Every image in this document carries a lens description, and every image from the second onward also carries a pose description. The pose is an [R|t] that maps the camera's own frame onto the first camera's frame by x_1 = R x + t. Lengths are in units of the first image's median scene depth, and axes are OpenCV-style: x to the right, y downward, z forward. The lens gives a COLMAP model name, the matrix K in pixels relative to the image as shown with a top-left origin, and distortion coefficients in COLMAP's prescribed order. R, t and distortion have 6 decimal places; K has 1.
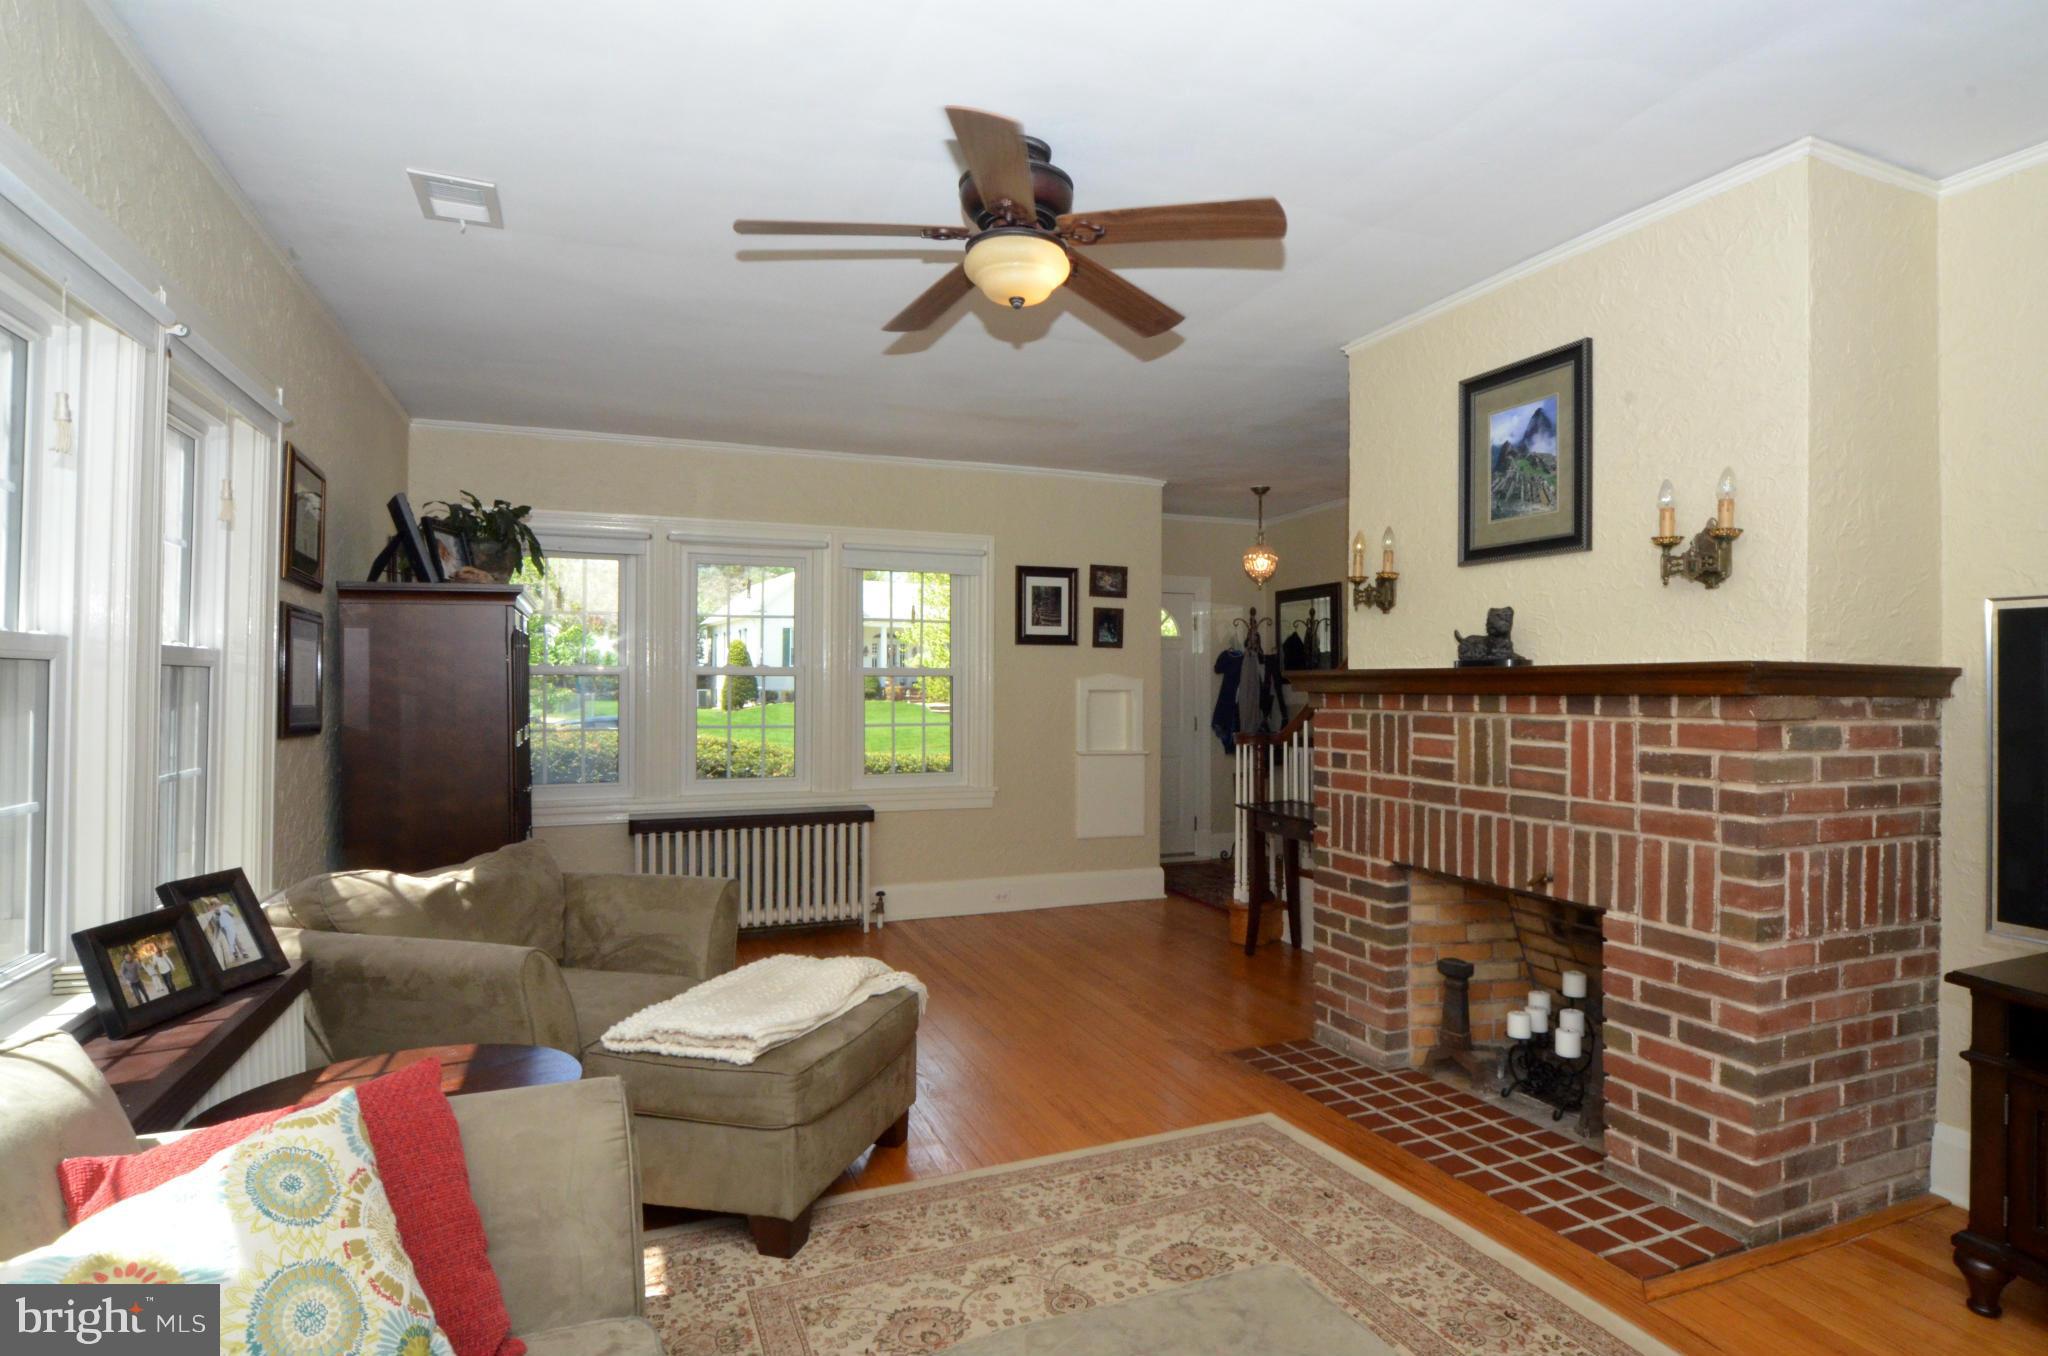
lens RADIAL K [[1088.2, 0, 1077.5], [0, 1088.2, 682.9], [0, 0, 1]] dist [-0.019546, 0.002149]
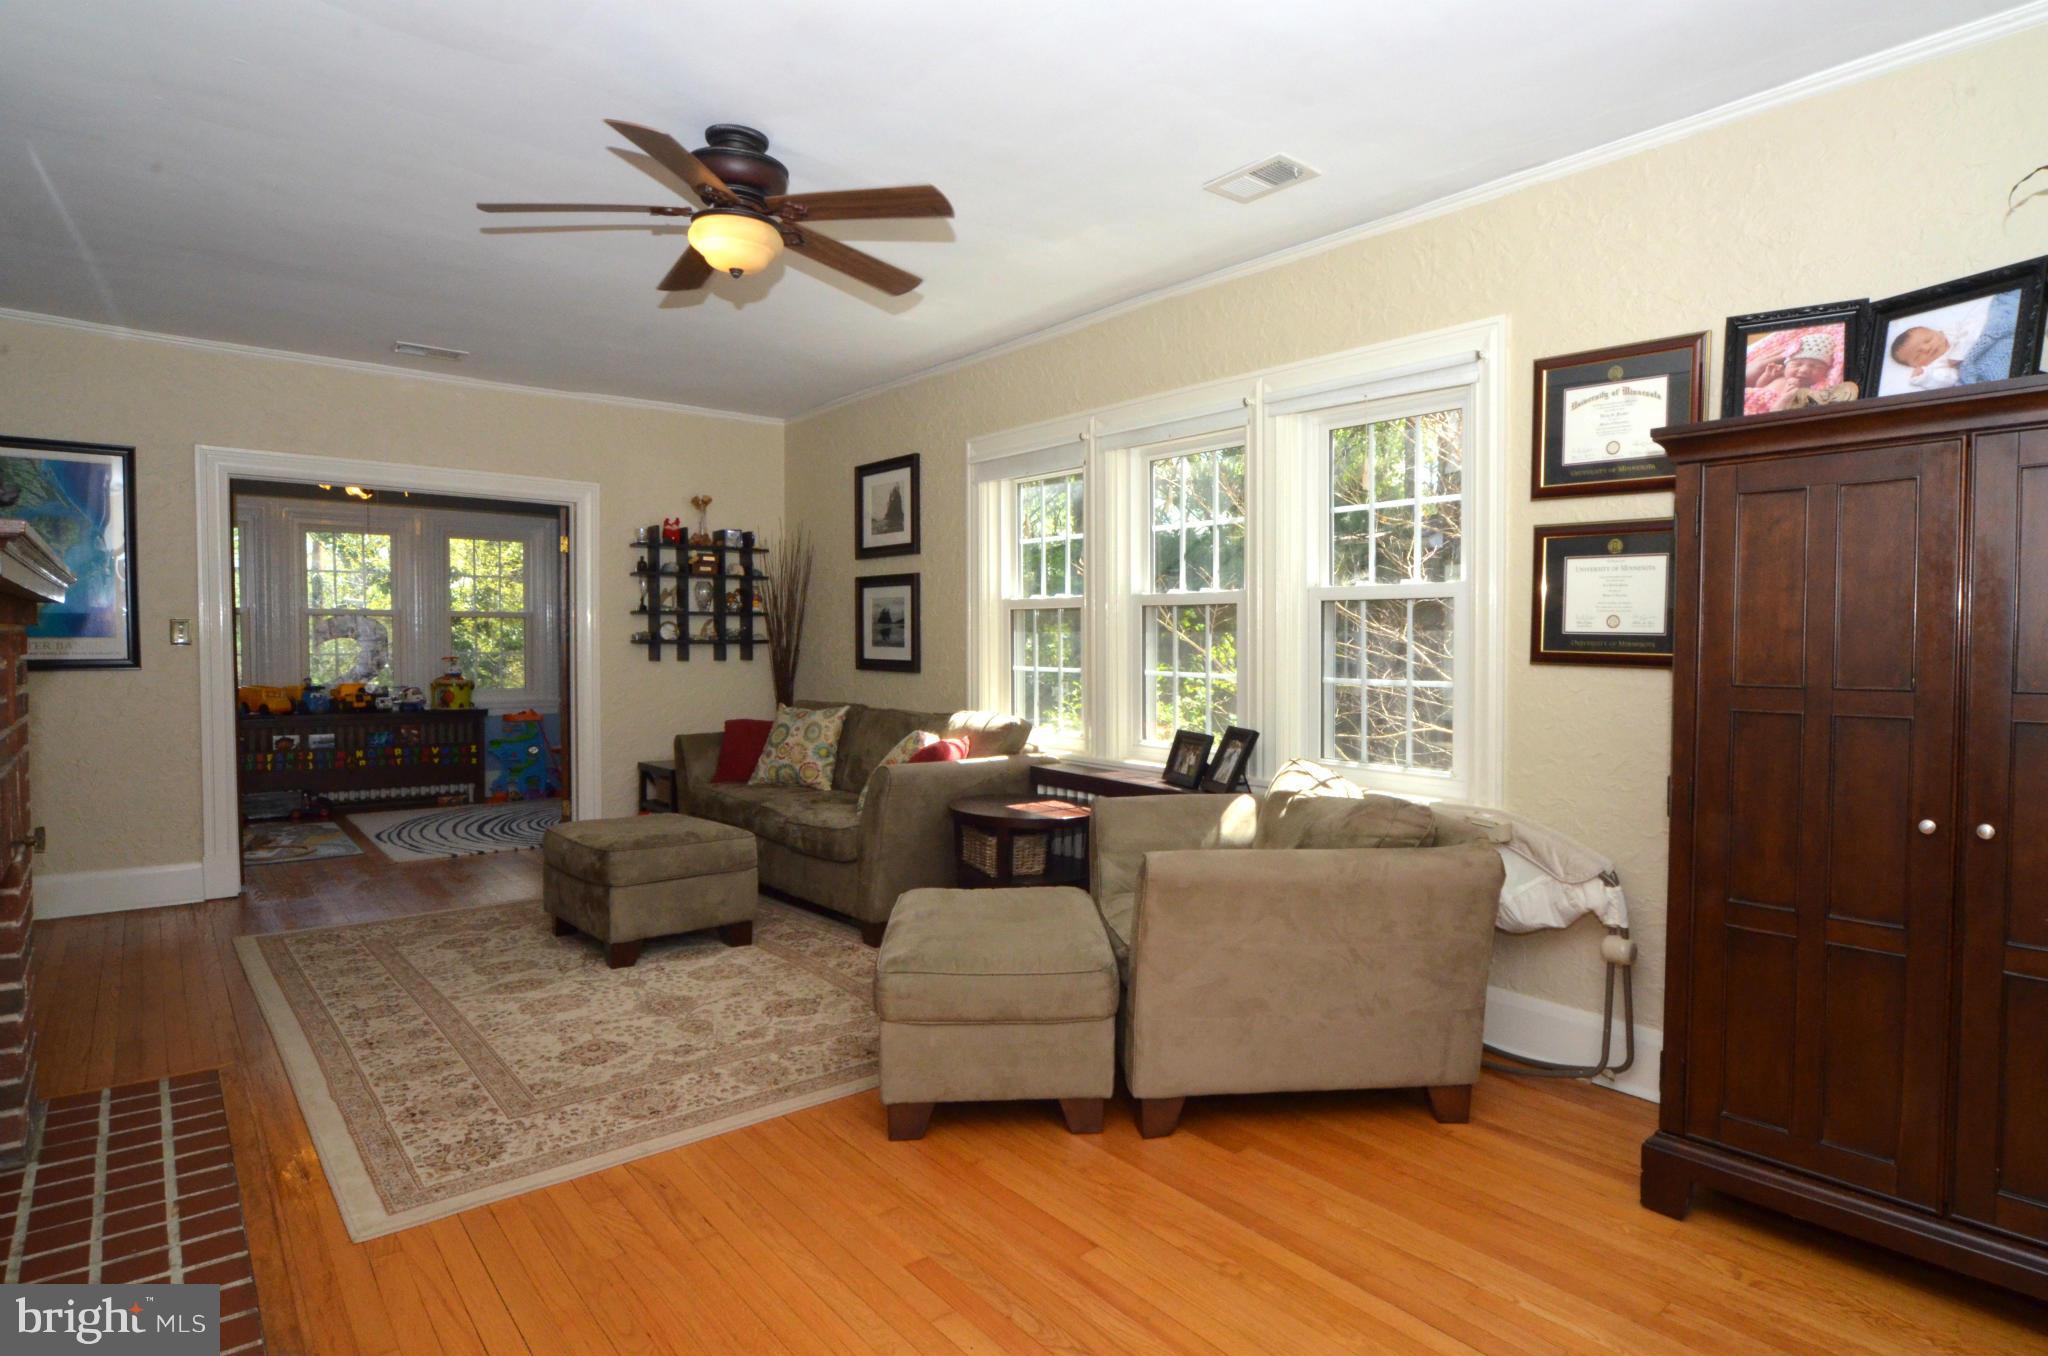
lens RADIAL K [[1084.1, 0, 1101.8], [0, 1084.1, 675.7], [0, 0, 1]] dist [-0.018490, -0.000255]
pose [[-0.948368, 0.003703, -0.317149, -0.049848], [-0.006271, 0.999517, 0.030422, 0.035745], [0.317109, 0.030840, -0.947888, 1.876155]]
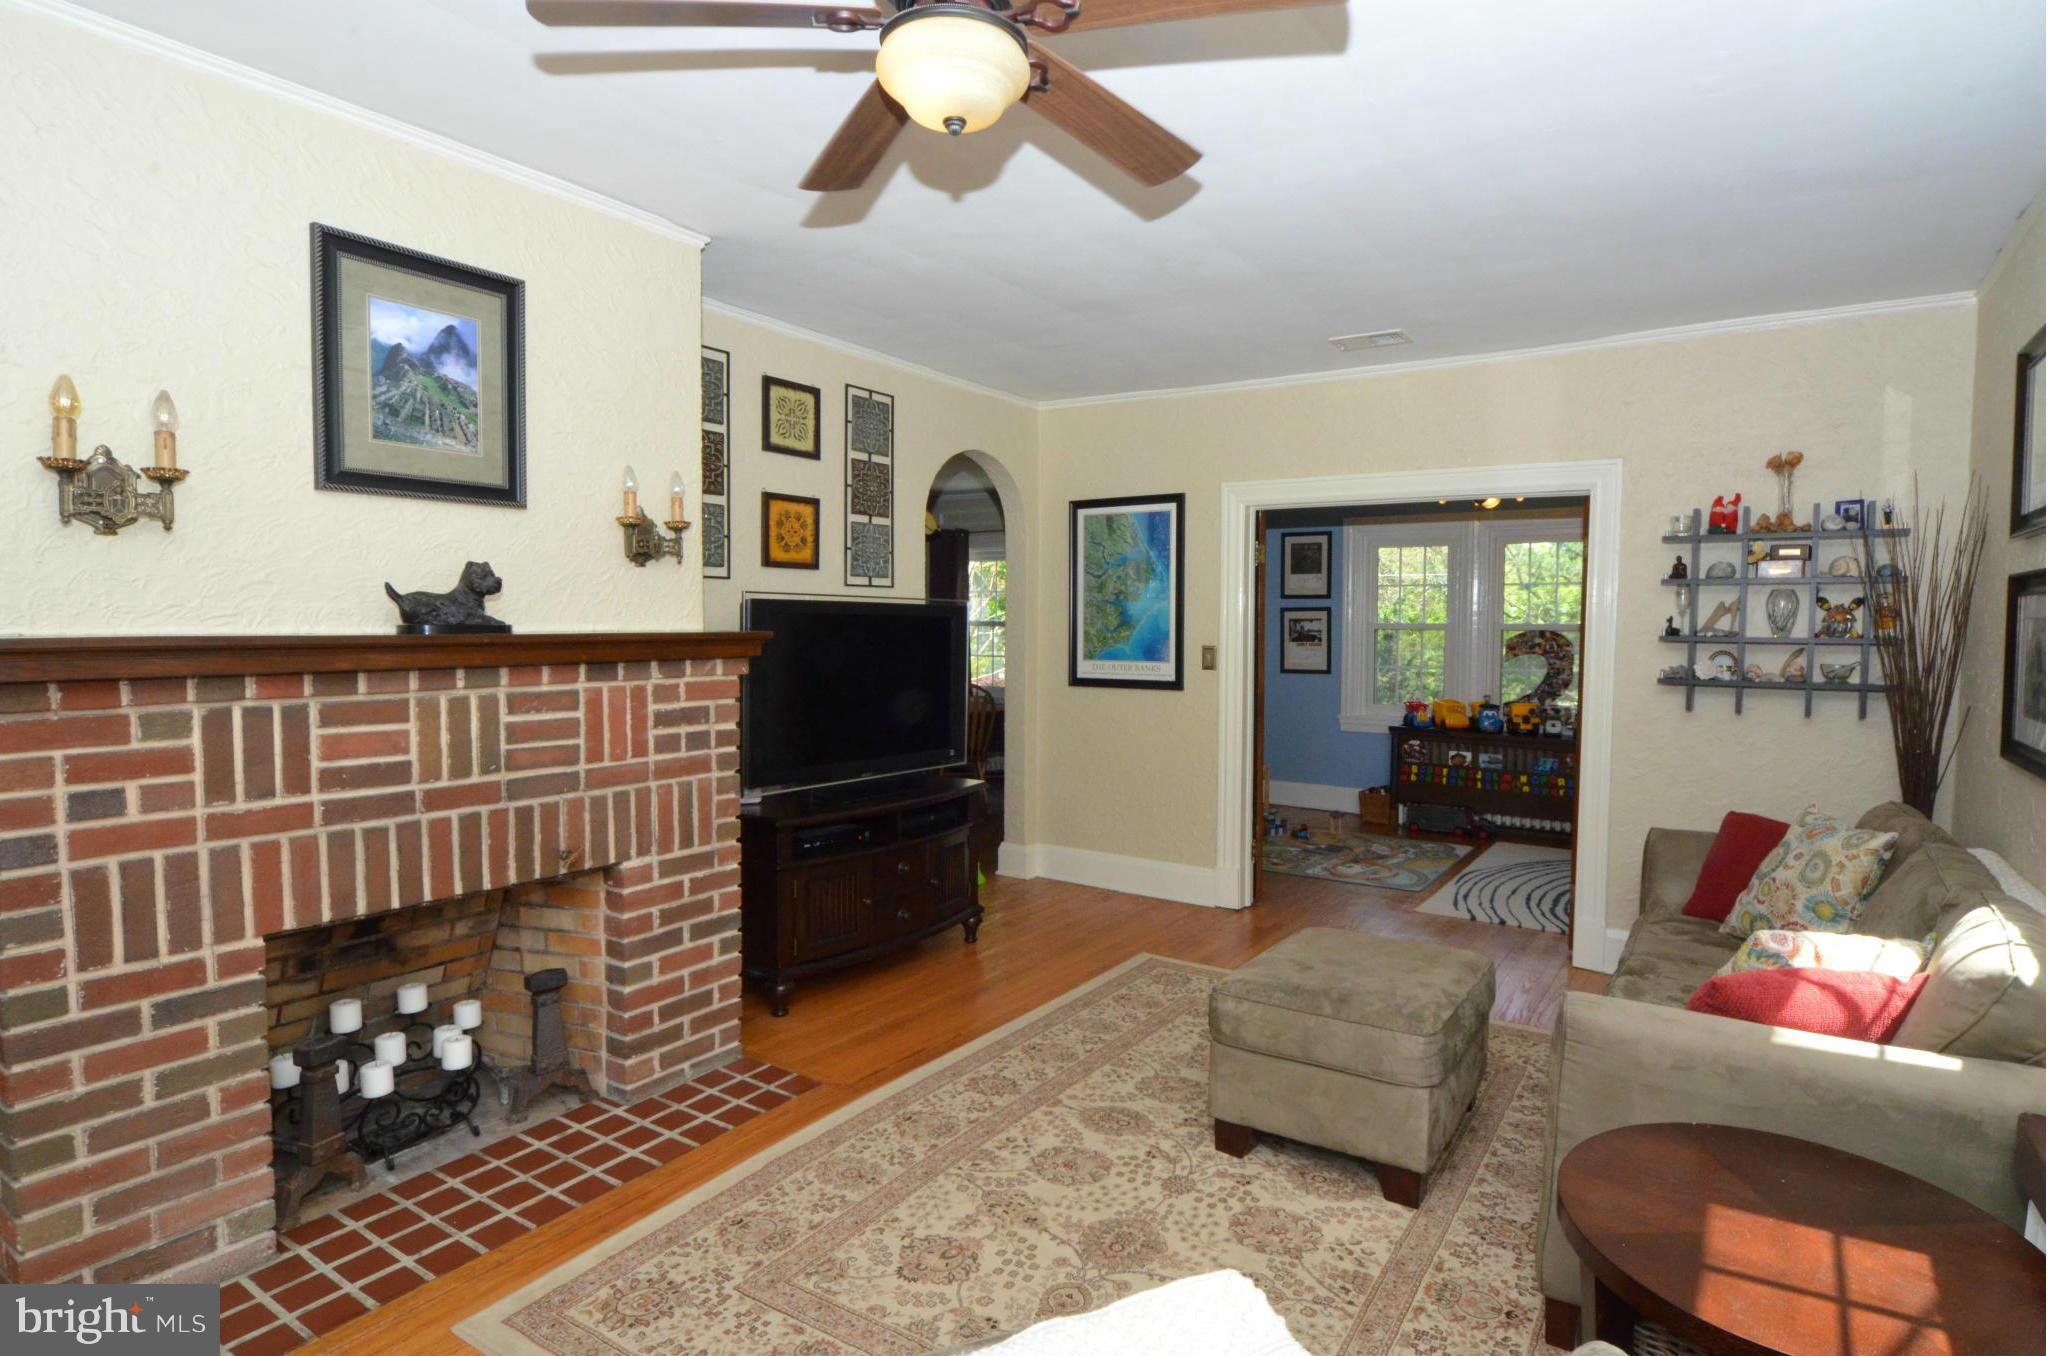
lens RADIAL K [[1088.2, 0, 1077.5], [0, 1088.2, 682.9], [0, 0, 1]] dist [-0.019546, 0.002149]
pose [[-0.563280, -0.052724, 0.824582, -0.580618], [-0.009762, 0.998317, 0.057164, -0.029314], [-0.826208, 0.024150, -0.562847, 1.122872]]
